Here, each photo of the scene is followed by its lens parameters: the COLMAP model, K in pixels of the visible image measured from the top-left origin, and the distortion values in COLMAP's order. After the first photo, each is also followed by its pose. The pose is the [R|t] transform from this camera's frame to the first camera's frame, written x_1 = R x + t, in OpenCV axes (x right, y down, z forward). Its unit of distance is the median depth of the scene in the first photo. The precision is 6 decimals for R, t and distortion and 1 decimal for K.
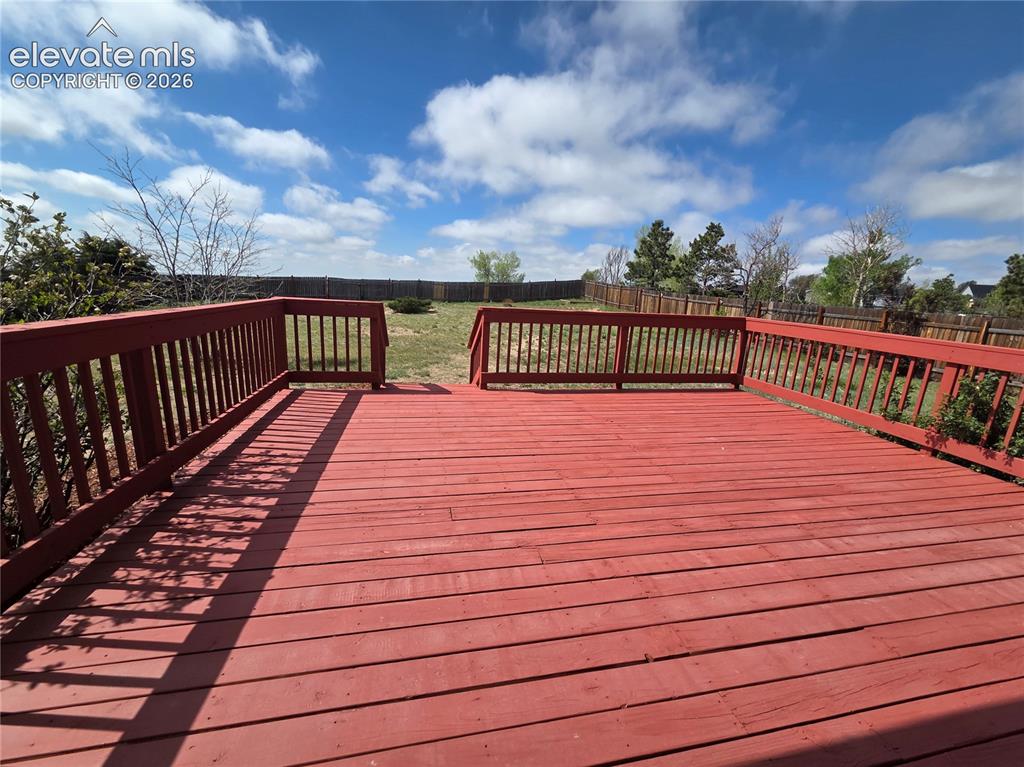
lens RADIAL K [[420.3, 0, 512.0], [0, 420.3, 383.5], [0, 0, 1]] dist [0.000525, 0.000119]
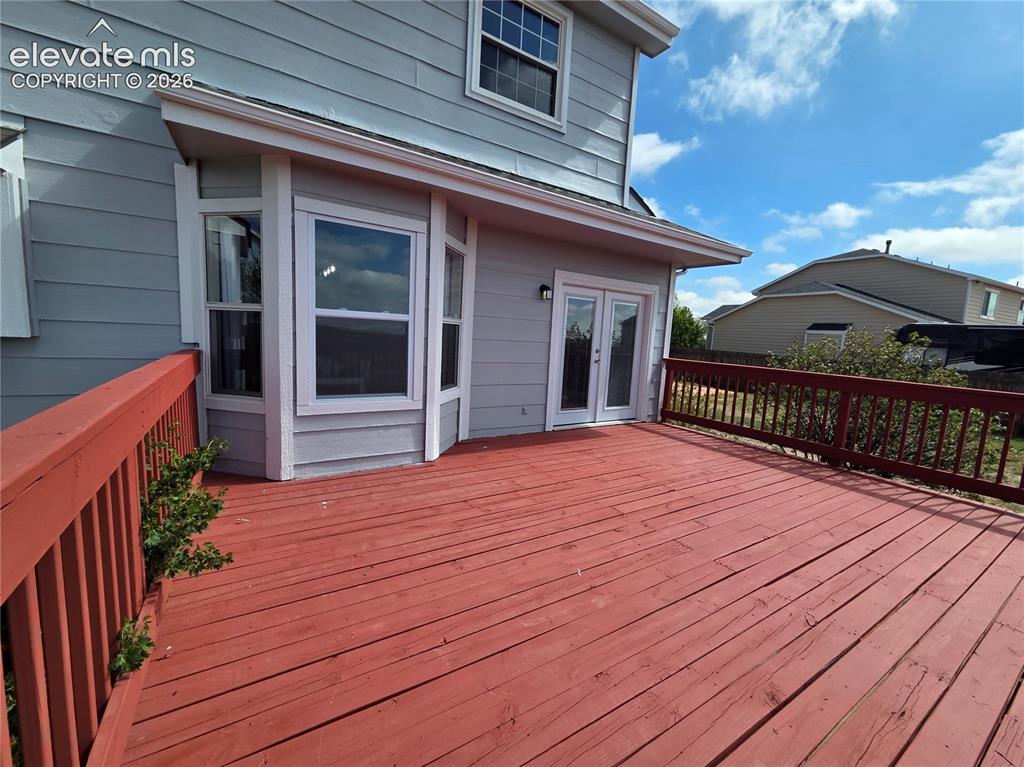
lens RADIAL K [[420.3, 0, 512.0], [0, 420.3, 383.5], [0, 0, 1]] dist [0.000525, 0.000119]
pose [[-0.931303, -0.063135, -0.358733, 1.035183], [-0.183216, 0.932400, 0.311548, -0.353259], [0.314813, 0.355871, -0.879914, 1.755383]]
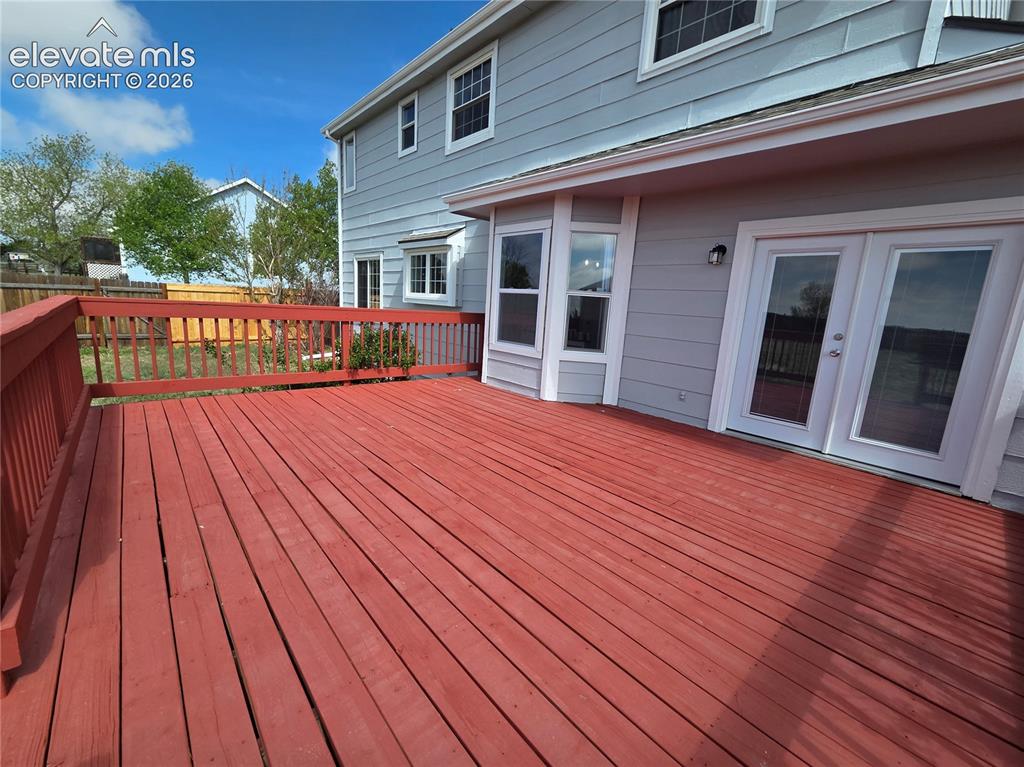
lens RADIAL K [[420.3, 0, 512.0], [0, 420.3, 383.5], [0, 0, 1]] dist [0.000525, 0.000119]
pose [[-0.492278, -0.248080, 0.834337, -0.648089], [0.114940, 0.931606, 0.344819, -0.350770], [-0.862816, 0.265645, -0.430095, 1.439064]]
